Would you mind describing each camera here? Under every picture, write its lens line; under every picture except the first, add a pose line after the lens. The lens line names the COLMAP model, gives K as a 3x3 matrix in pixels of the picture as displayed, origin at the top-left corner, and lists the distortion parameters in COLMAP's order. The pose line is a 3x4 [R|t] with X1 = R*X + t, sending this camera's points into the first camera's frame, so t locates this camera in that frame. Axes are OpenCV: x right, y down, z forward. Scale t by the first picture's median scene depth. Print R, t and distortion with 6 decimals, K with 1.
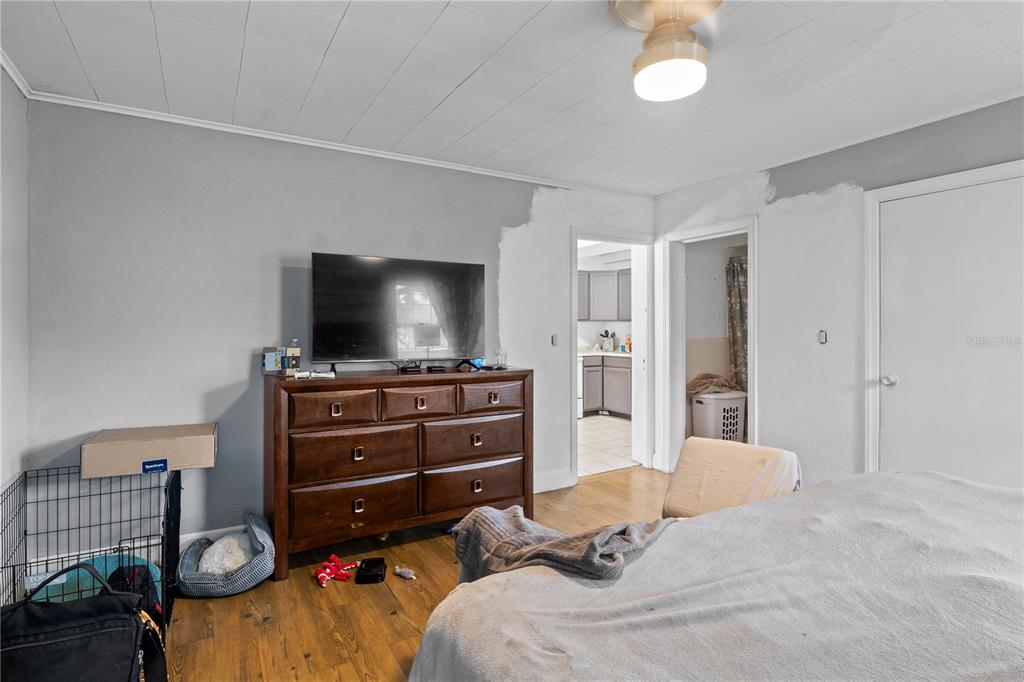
lens RADIAL K [[522.5, 0, 511.7], [0, 522.5, 332.8], [0, 0, 1]] dist [-0.002475, -0.000095]
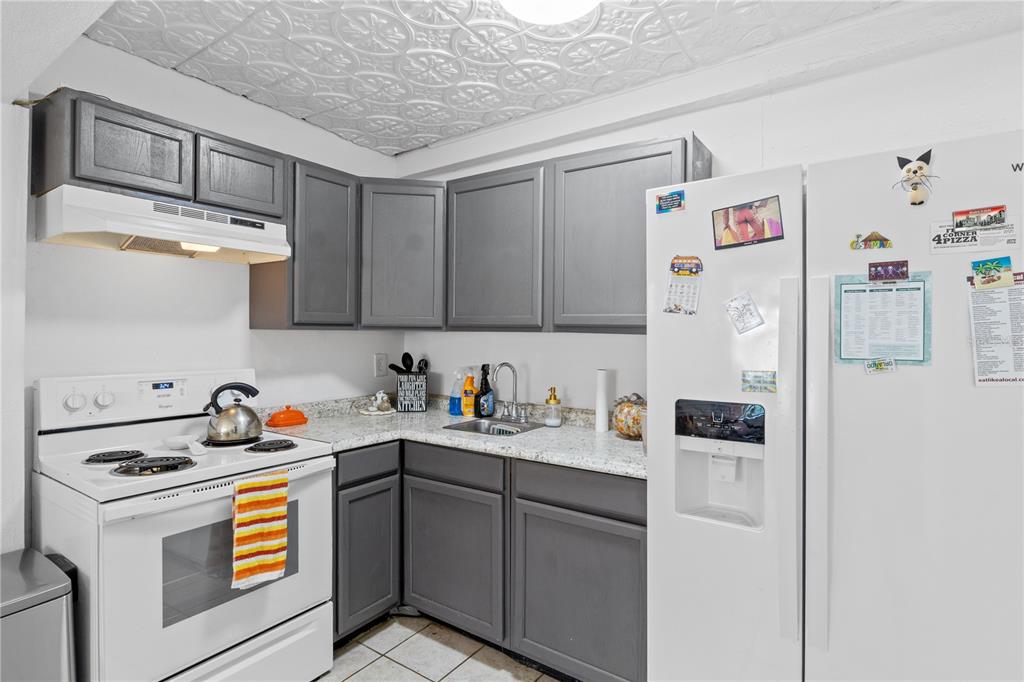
lens RADIAL K [[522.5, 0, 512.4], [0, 522.5, 336.2], [0, 0, 1]] dist [-0.002475, -0.000095]
pose [[0.910795, 0.008775, 0.412765, 0.100500], [-0.006971, 0.999958, -0.005877, -0.016502], [-0.412799, 0.002475, 0.910819, 0.659670]]
